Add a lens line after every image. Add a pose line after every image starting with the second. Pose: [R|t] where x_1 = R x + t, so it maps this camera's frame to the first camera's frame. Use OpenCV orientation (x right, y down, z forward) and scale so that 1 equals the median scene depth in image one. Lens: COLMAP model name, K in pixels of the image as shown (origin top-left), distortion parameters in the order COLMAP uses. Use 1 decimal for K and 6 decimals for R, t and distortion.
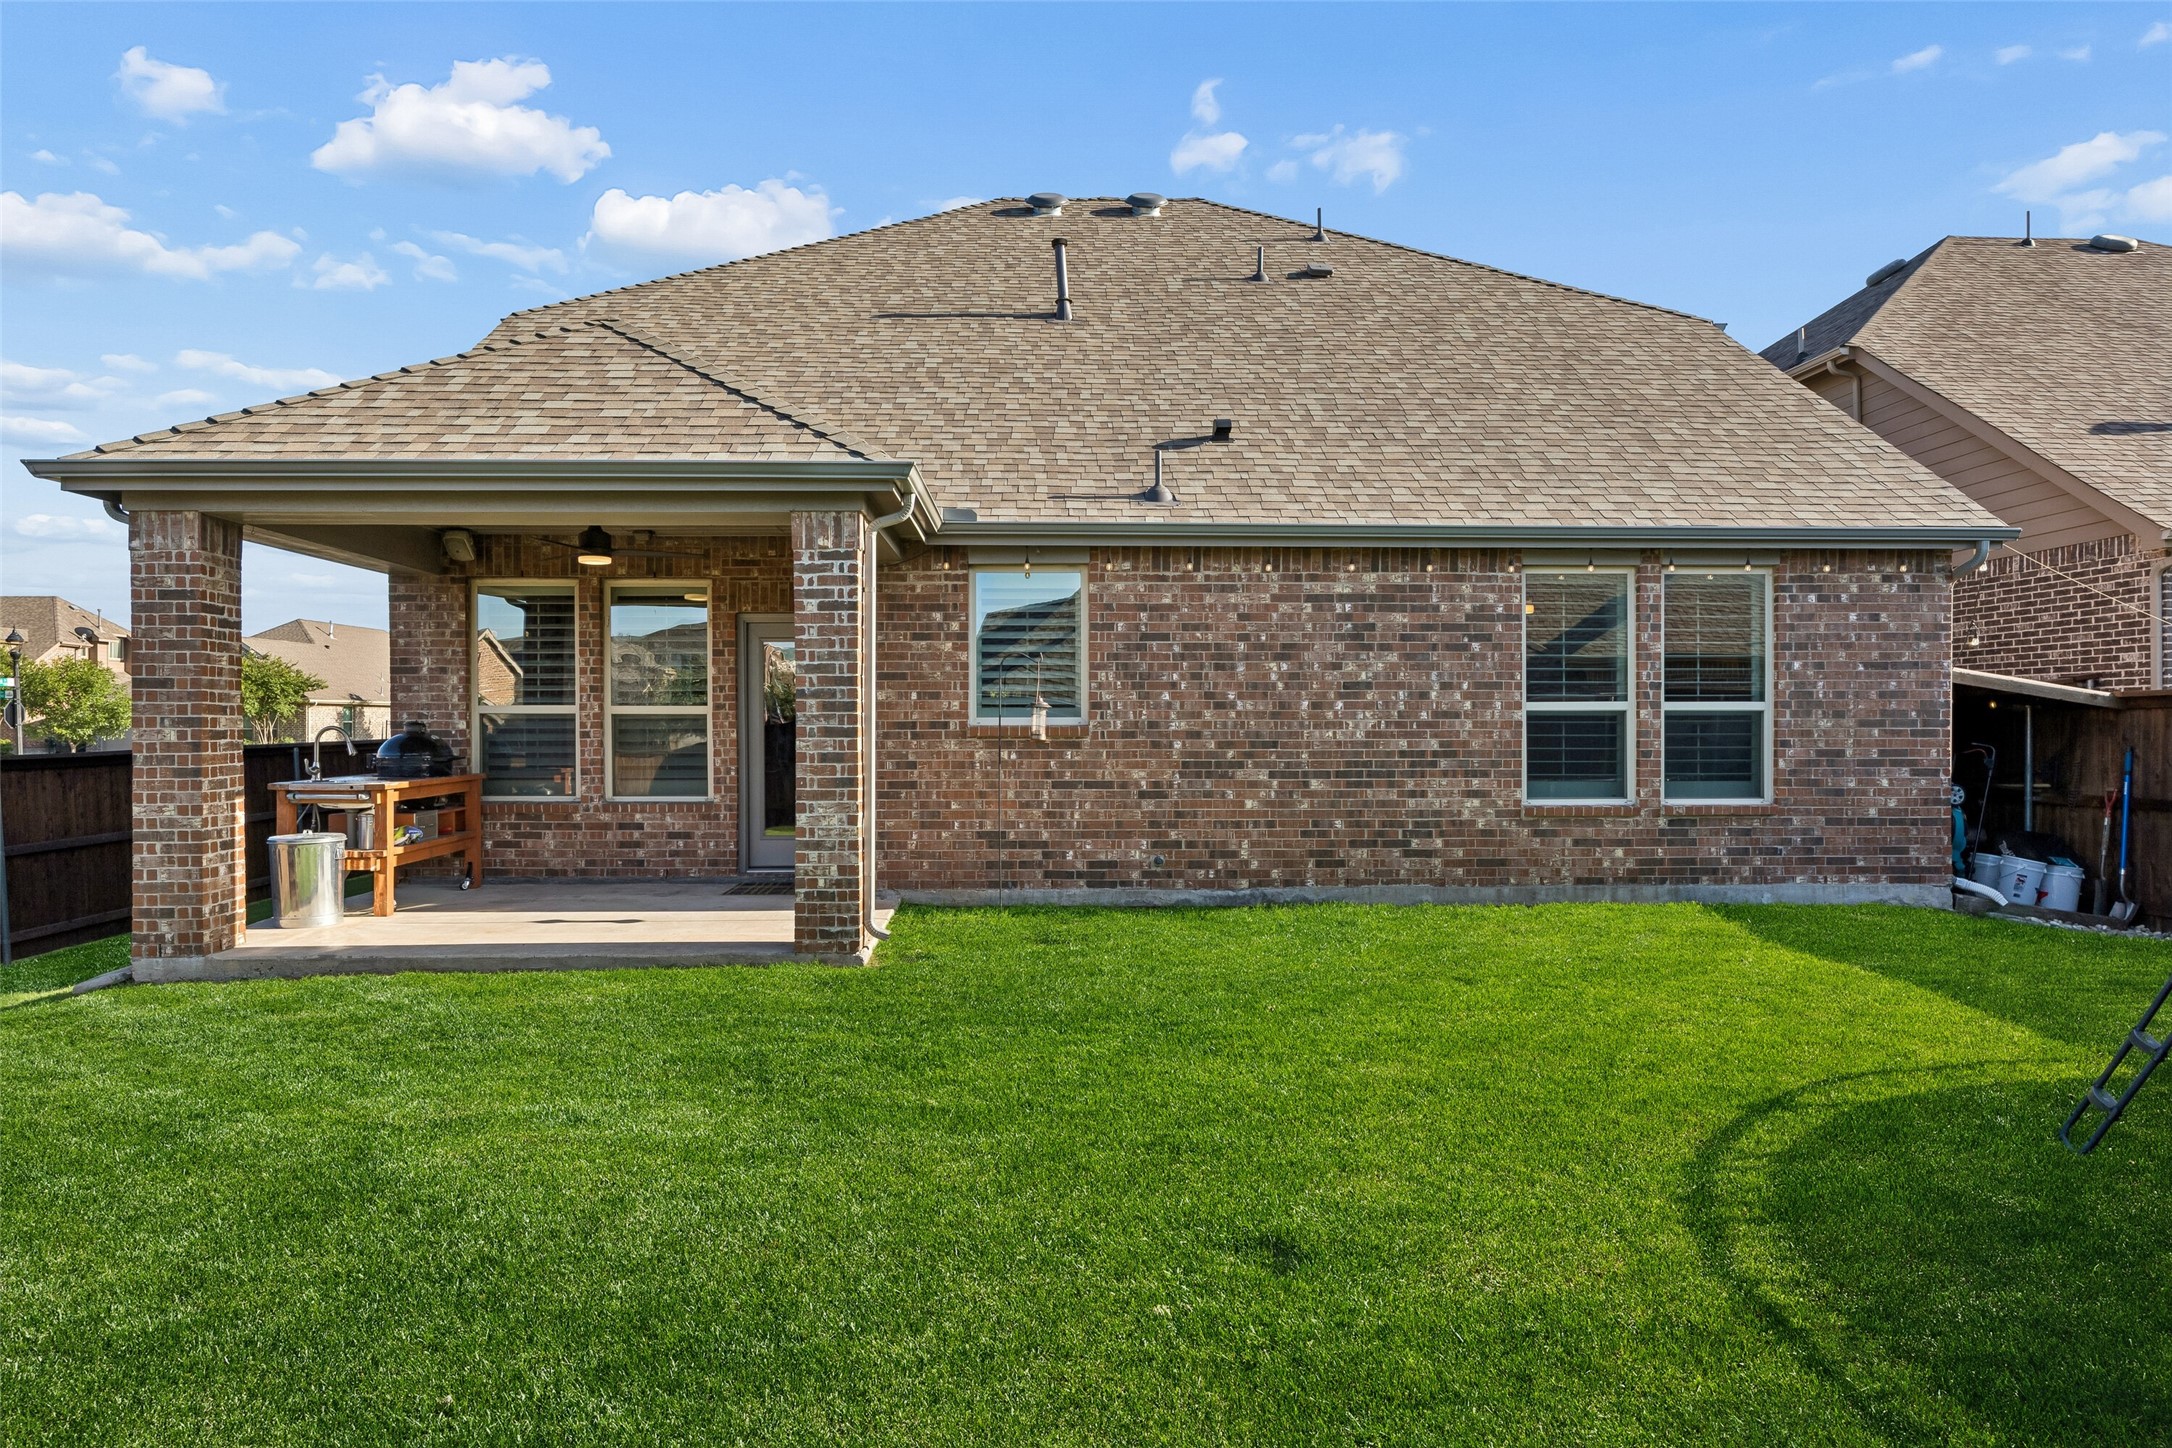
lens RADIAL K [[1338.3, 0, 1087.8], [0, 1338.3, 722.5], [0, 0, 1]] dist [-0.007554, -0.001651]
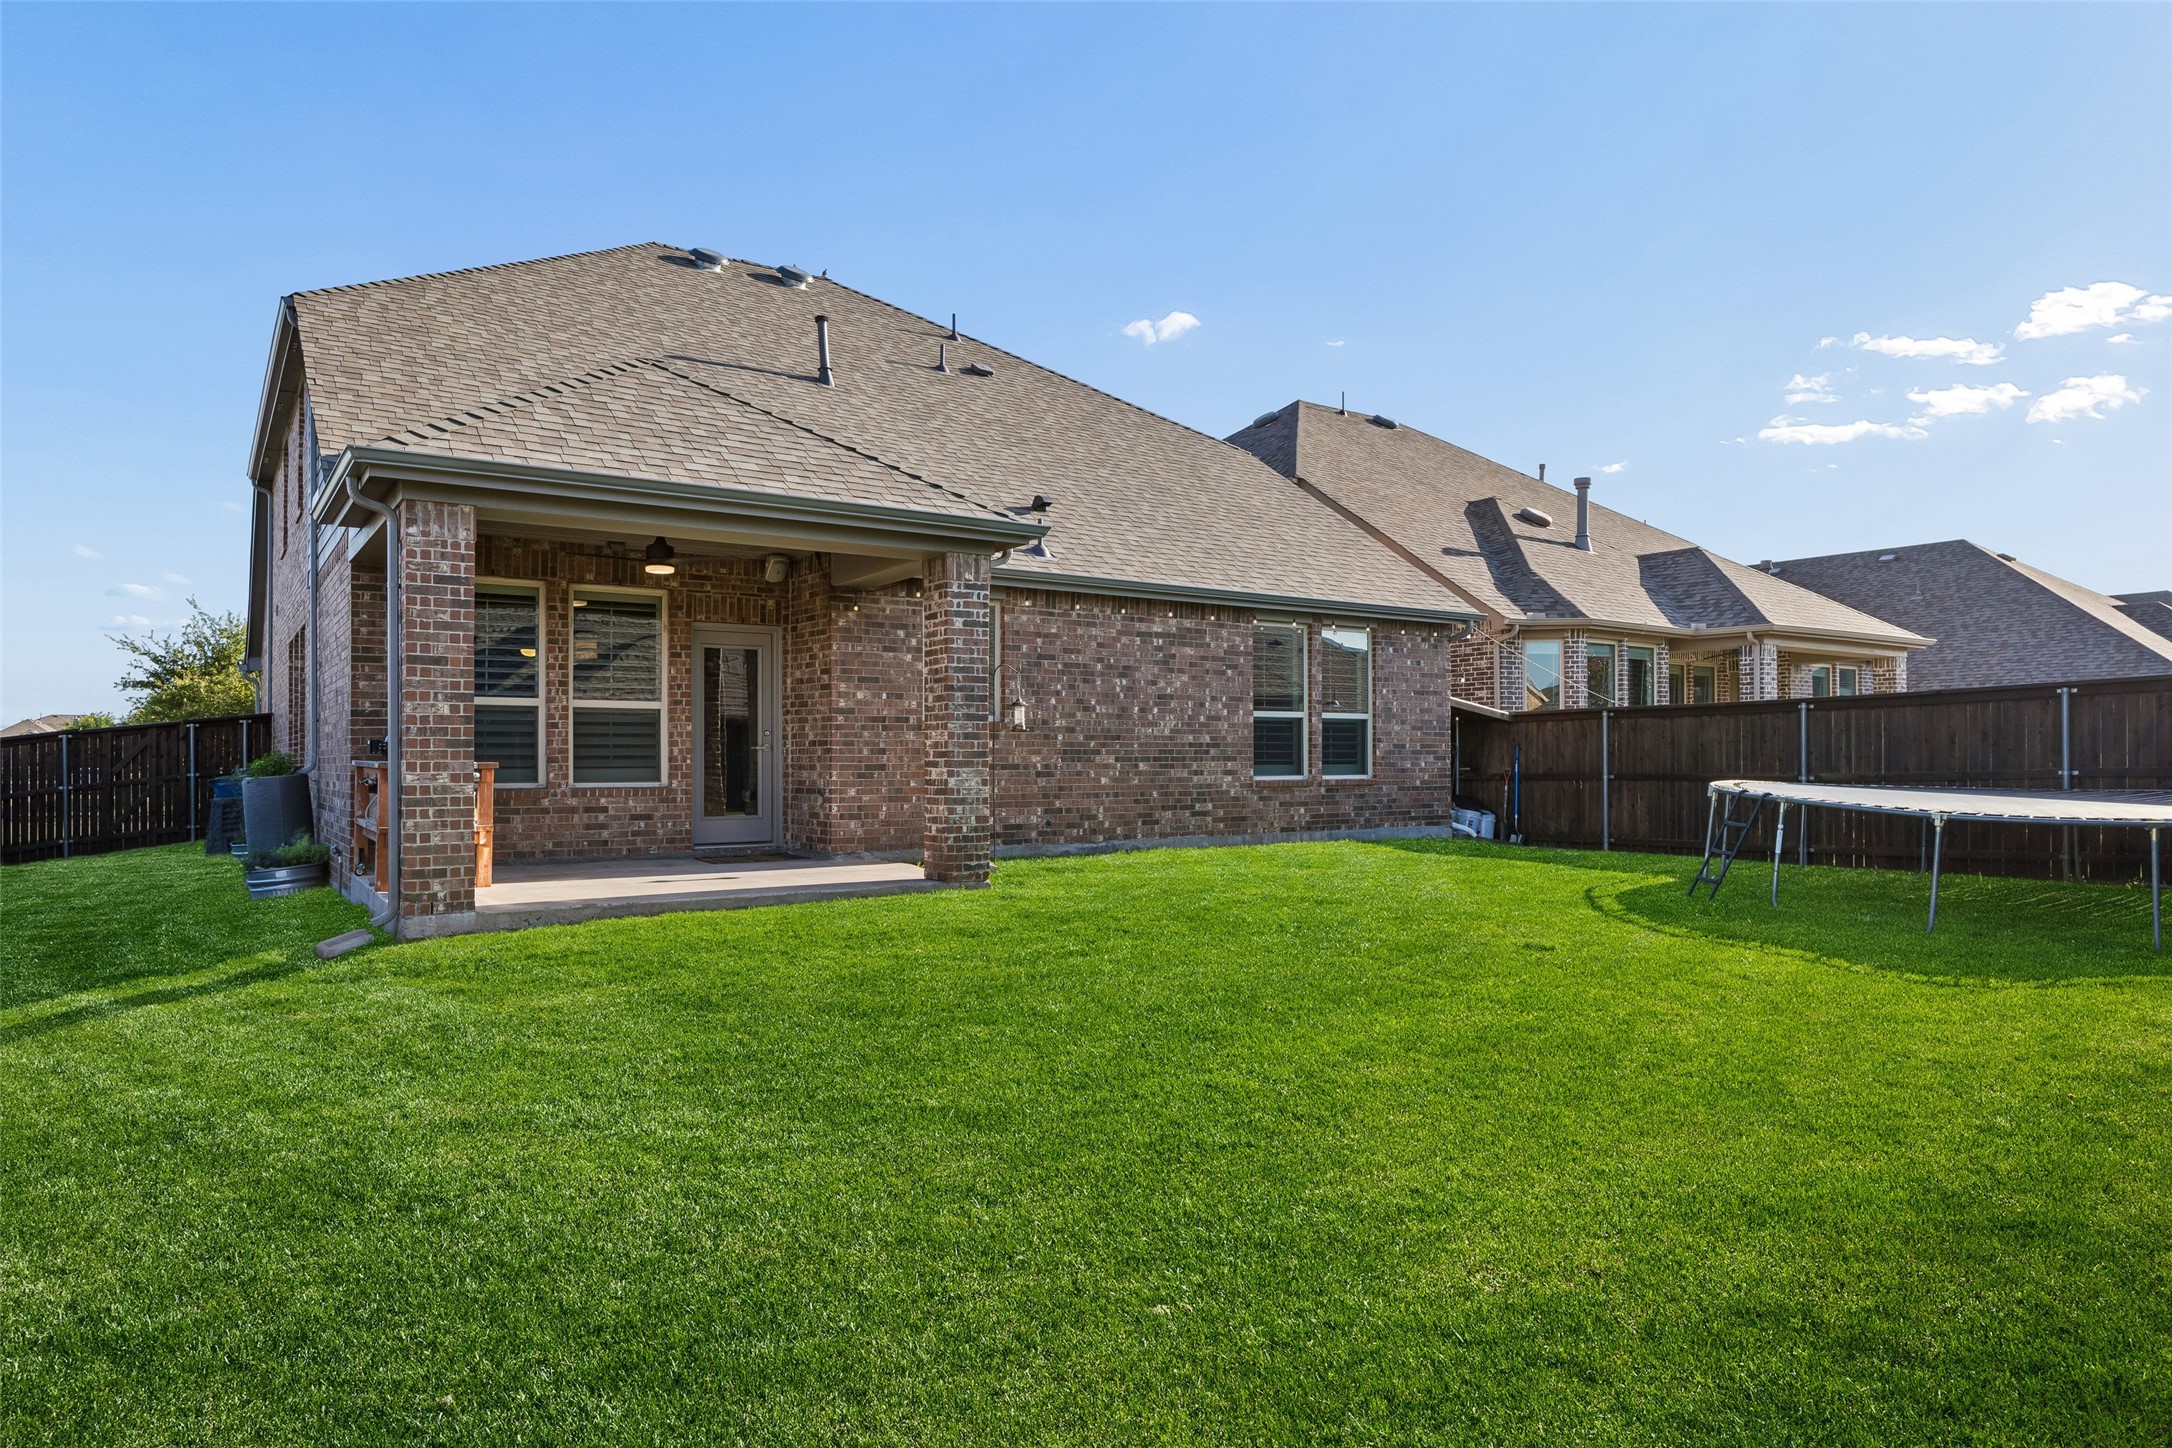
lens RADIAL K [[1338.3, 0, 1107.1], [0, 1338.3, 730.3], [0, 0, 1]] dist [-0.007554, -0.001651]
pose [[0.833681, 0.011369, 0.552129, -0.637932], [0.000213, 0.999781, -0.020908, 0.037916], [-0.552246, 0.017549, 0.833496, -0.155332]]
